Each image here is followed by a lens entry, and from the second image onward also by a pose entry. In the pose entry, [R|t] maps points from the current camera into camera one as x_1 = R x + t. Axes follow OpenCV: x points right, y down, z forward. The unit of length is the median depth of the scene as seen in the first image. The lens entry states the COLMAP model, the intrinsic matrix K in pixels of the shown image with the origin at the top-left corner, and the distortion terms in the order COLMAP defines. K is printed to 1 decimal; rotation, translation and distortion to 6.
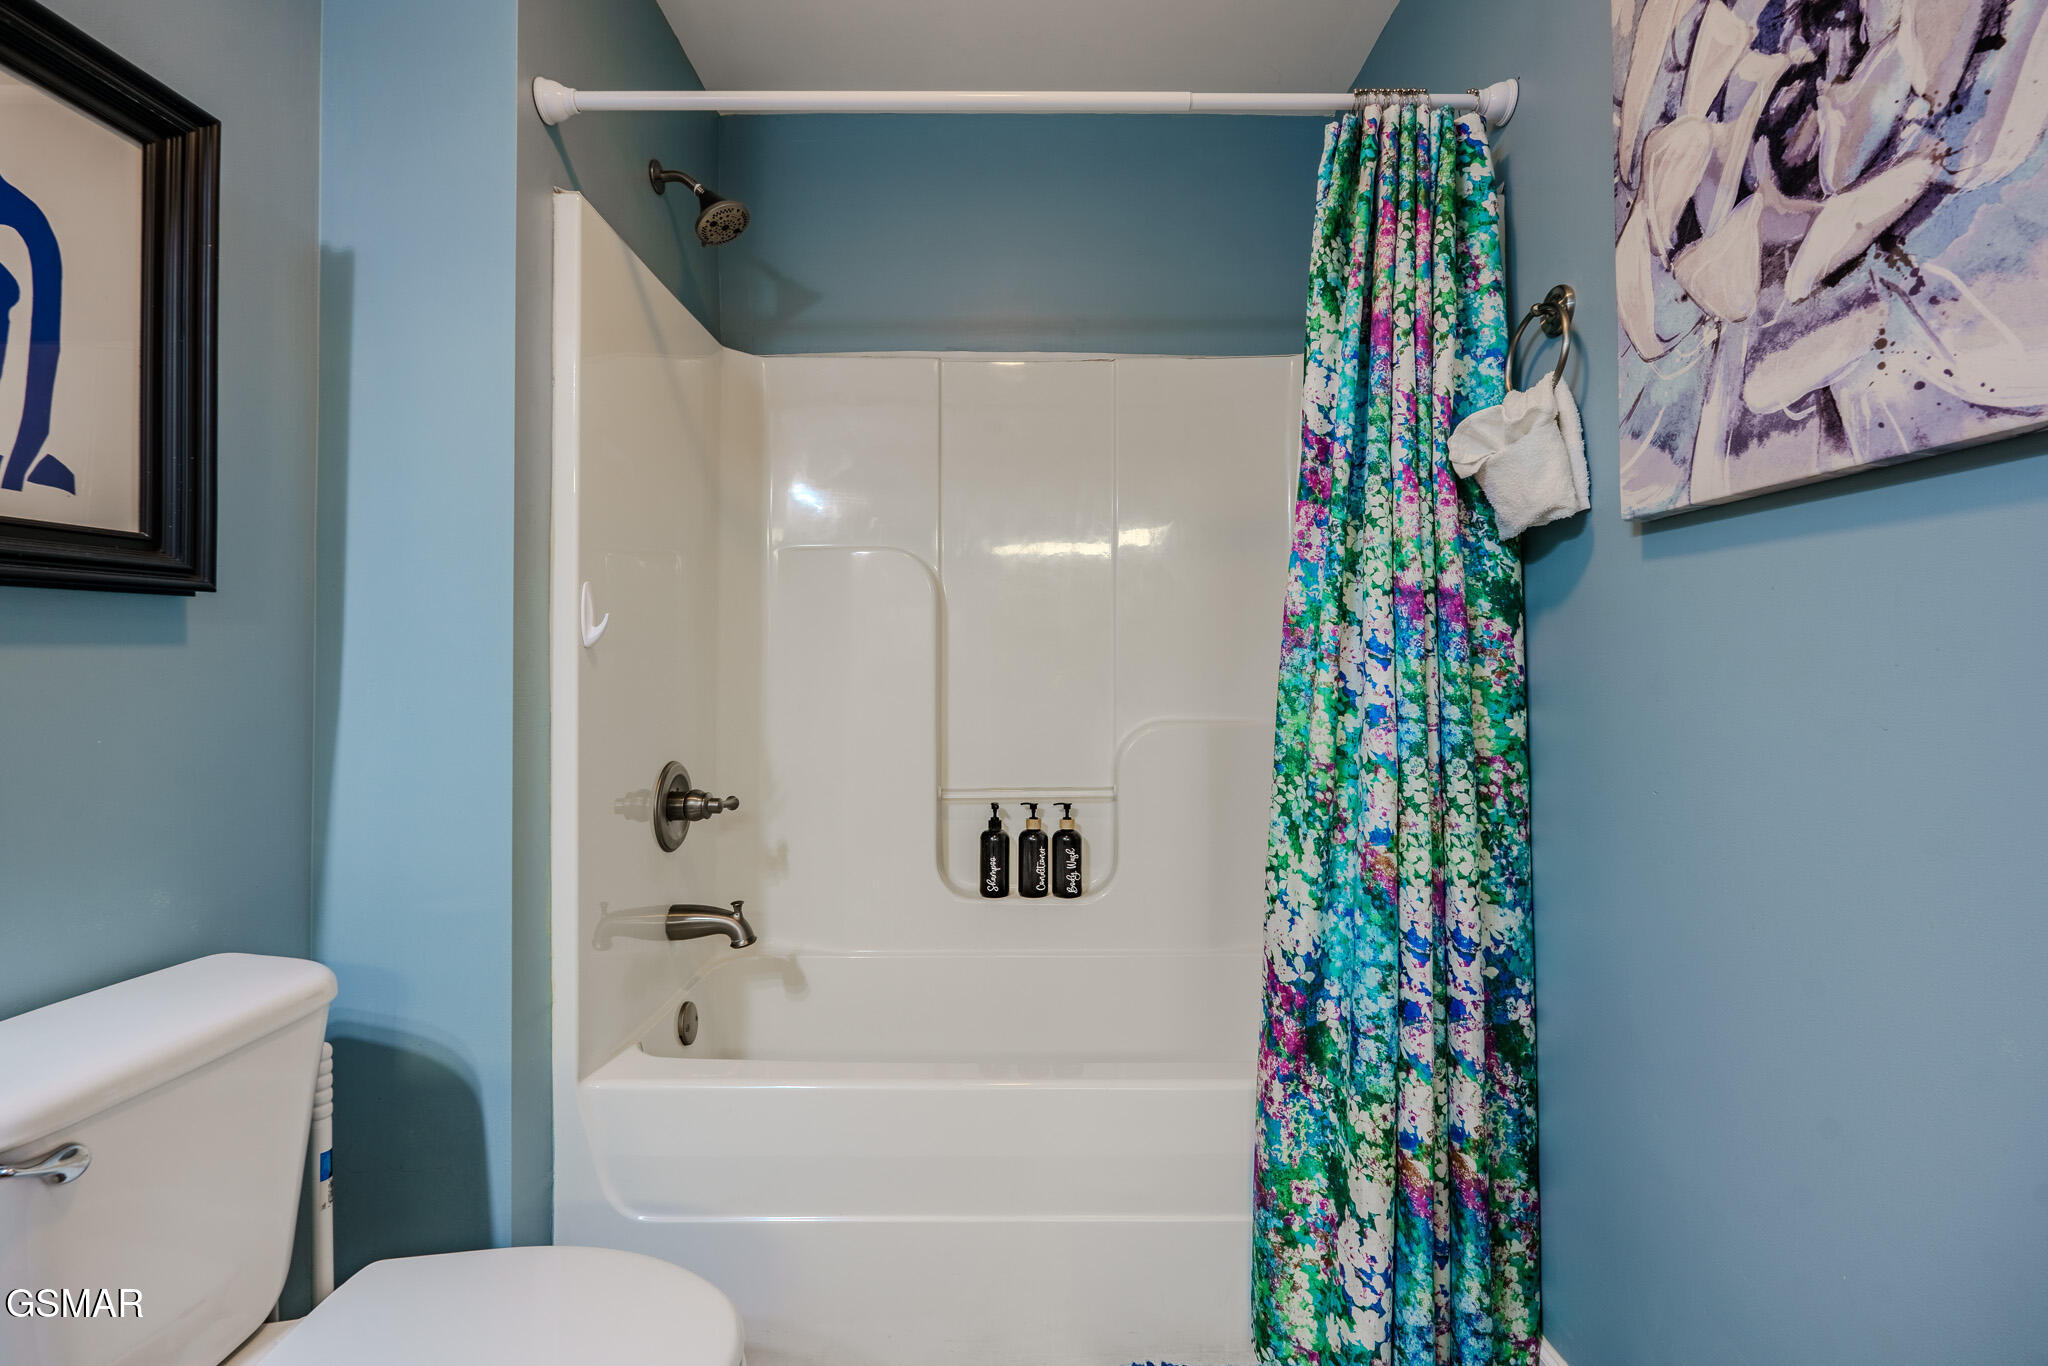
lens RADIAL K [[914.7, 0, 1032.2], [0, 914.7, 645.4], [0, 0, 1]] dist [0.000736, 0.000284]
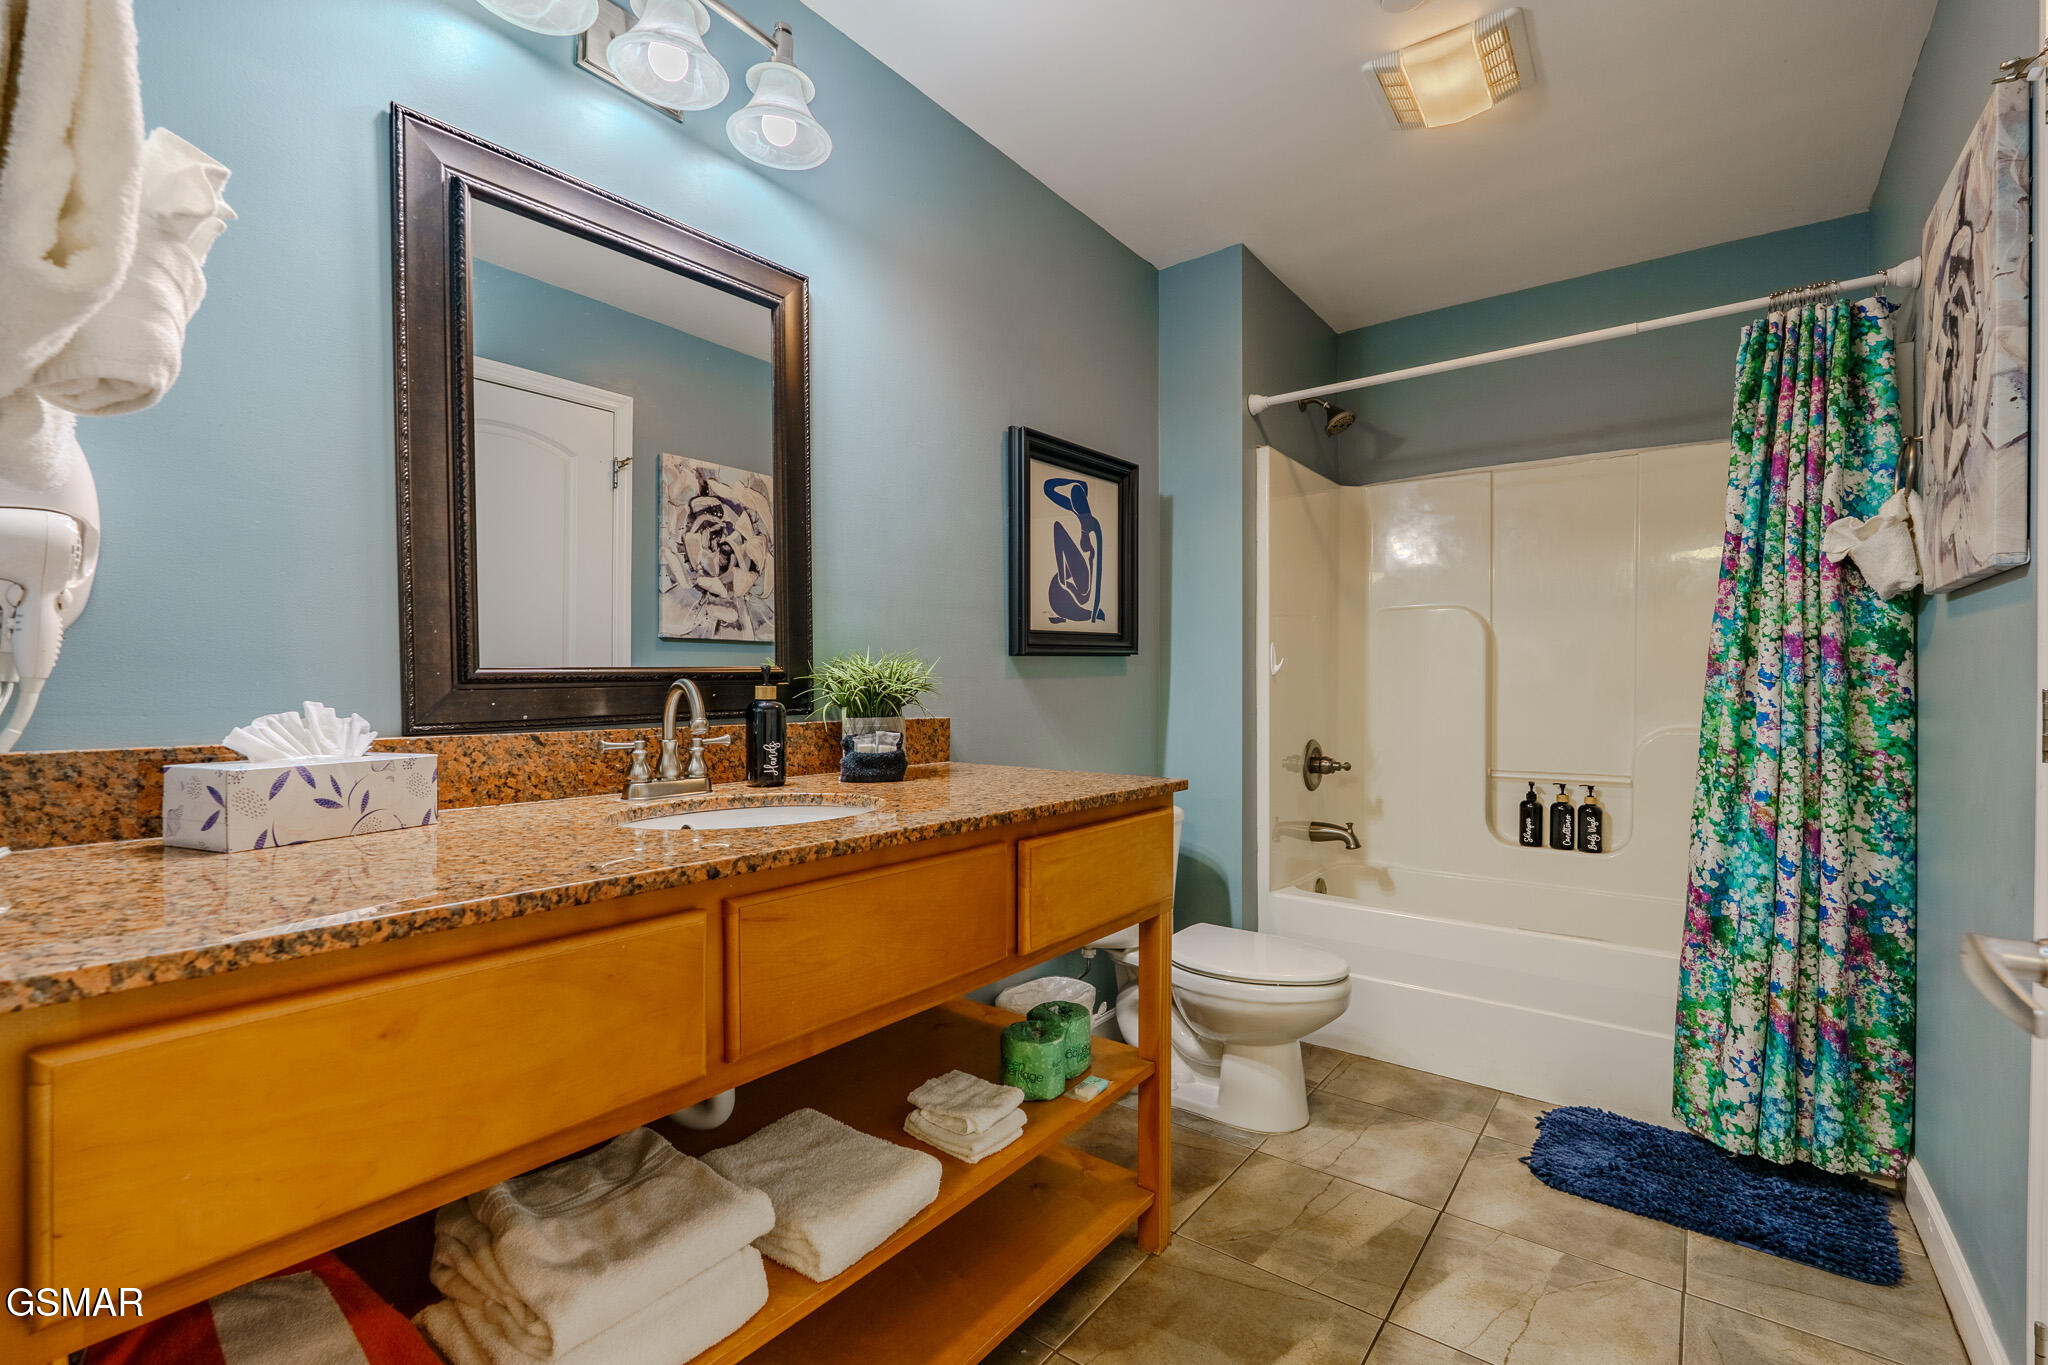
lens RADIAL K [[917.0, 0, 1024.7], [0, 917.0, 693.7], [0, 0, 1]] dist [-0.011966, 0.000256]
pose [[0.793017, 0.009810, -0.609120, 0.311526], [0.011293, 0.999462, 0.030799, -0.027154], [0.609095, -0.031303, 0.792480, -0.950338]]
